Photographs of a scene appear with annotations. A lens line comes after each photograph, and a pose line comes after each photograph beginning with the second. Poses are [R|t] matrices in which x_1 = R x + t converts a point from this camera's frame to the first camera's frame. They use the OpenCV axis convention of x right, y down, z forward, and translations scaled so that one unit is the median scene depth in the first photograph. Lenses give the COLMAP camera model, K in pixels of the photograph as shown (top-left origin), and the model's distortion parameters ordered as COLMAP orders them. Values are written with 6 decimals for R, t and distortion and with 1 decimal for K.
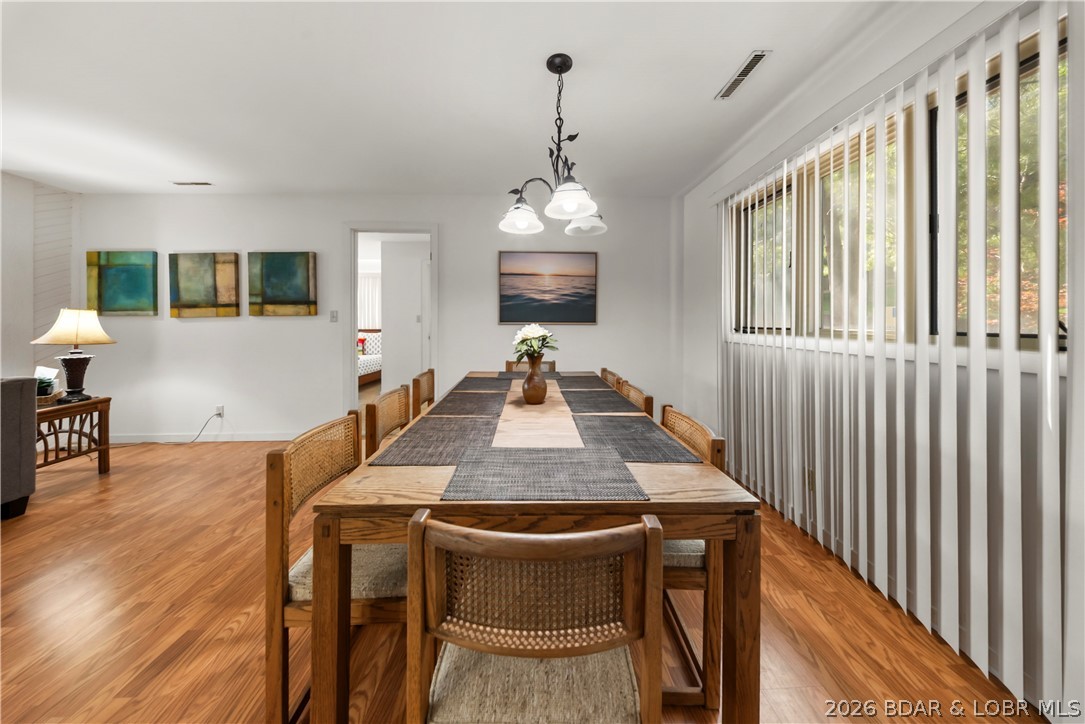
lens RADIAL K [[333.8, 0, 535.3], [0, 333.8, 320.8], [0, 0, 1]] dist [-0.000435, -0.001291]
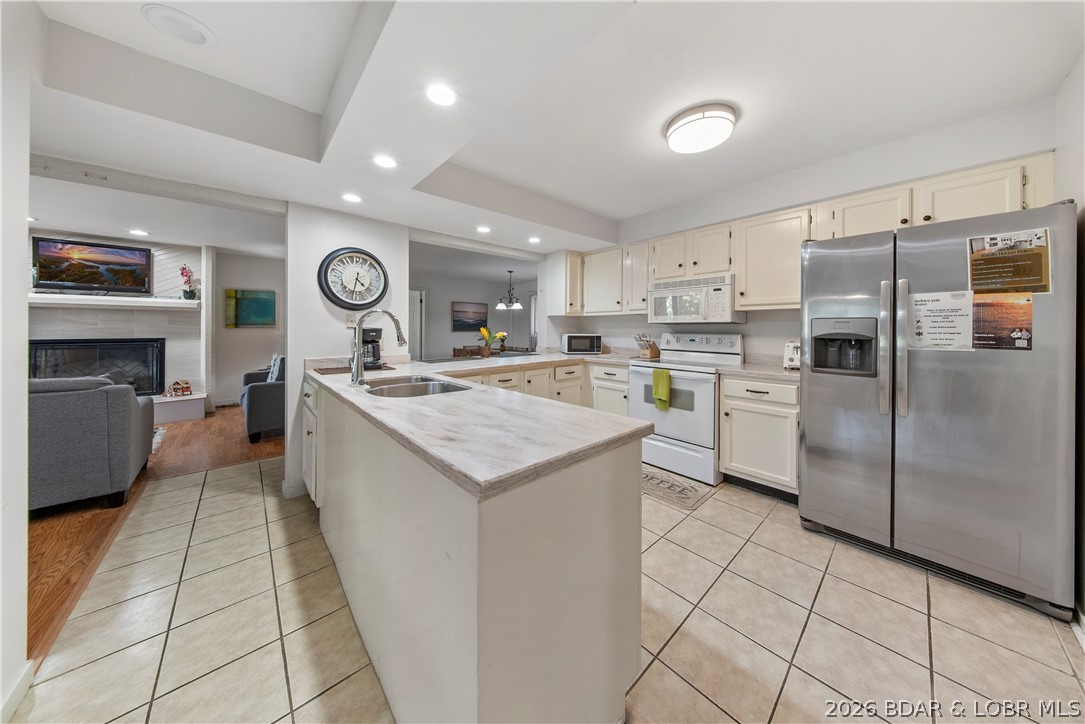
lens RADIAL K [[333.8, 0, 539.4], [0, 333.8, 331.0], [0, 0, 1]] dist [-0.000435, -0.001291]
pose [[0.762026, -0.001624, 0.647545, -1.222877], [-0.002405, 0.999983, 0.005338, -0.011528], [-0.647542, -0.005625, 0.762009, -1.273863]]
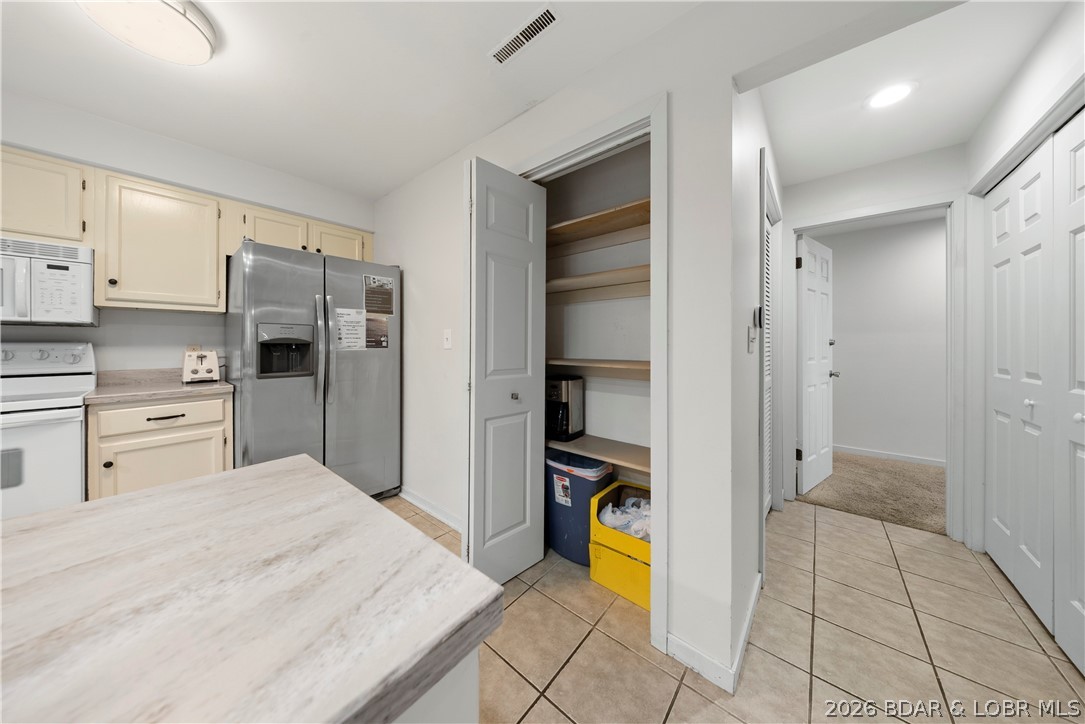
lens RADIAL K [[333.8, 0, 533.0], [0, 333.8, 343.1], [0, 0, 1]] dist [-0.000435, -0.001291]
pose [[-0.742348, 0.000388, 0.670014, -1.197784], [0.002645, 0.999994, 0.002352, 0.003047], [-0.670009, 0.003519, -0.742345, -1.018023]]
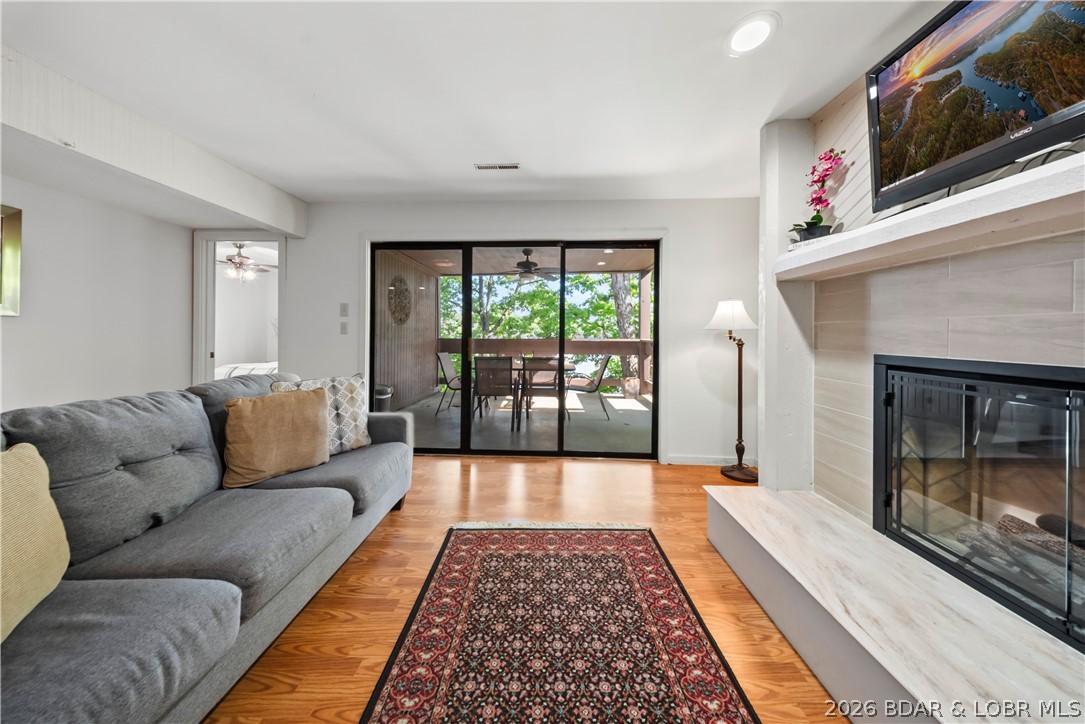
lens RADIAL K [[333.8, 0, 533.6], [0, 333.8, 330.9], [0, 0, 1]] dist [-0.000435, -0.001291]
pose [[-0.061266, -0.003193, -0.998116, -1.389477], [0.000329, 0.999995, -0.003219, -0.001112], [0.998121, -0.000526, -0.061265, 0.428349]]
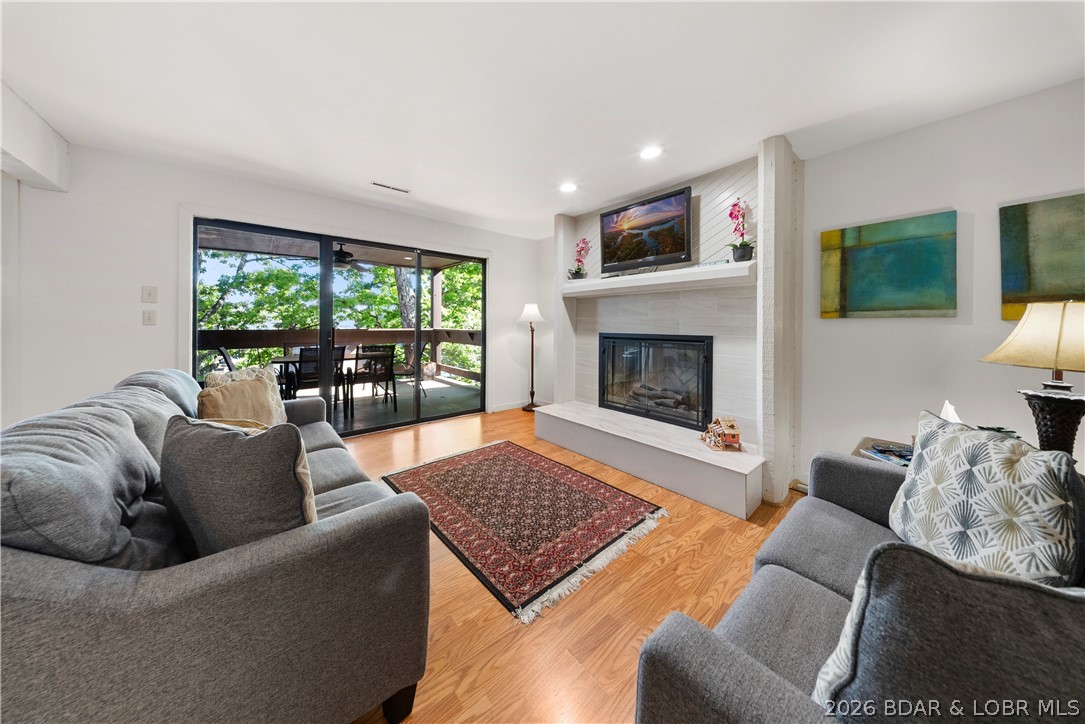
lens RADIAL K [[333.8, 0, 540.7], [0, 333.8, 323.1], [0, 0, 1]] dist [-0.000435, -0.001291]
pose [[0.633704, 0.003071, -0.773570, -1.154364], [-0.002683, 0.999995, 0.001772, -0.002333], [0.773571, 0.000952, 0.633709, 0.026592]]
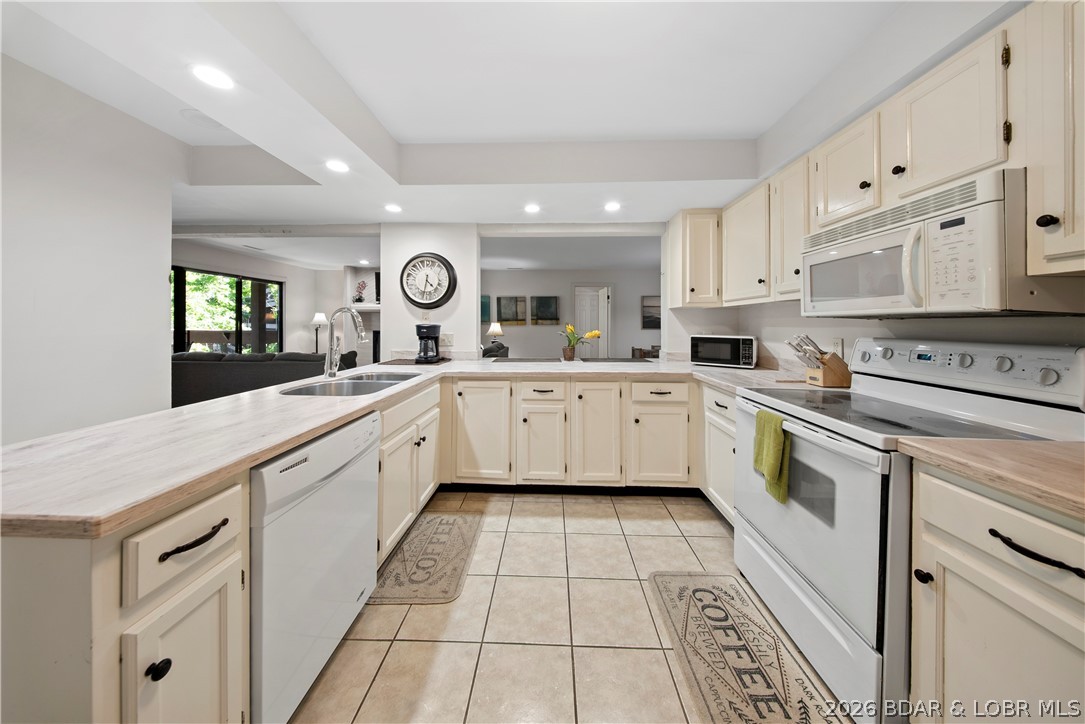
lens RADIAL K [[333.8, 0, 542.6], [0, 333.8, 324.9], [0, 0, 1]] dist [-0.000435, -0.001291]
pose [[0.998780, 0.007814, -0.048763, -0.671630], [-0.007810, 0.999969, 0.000274, -0.015368], [0.048764, 0.000107, 0.998810, -1.247395]]
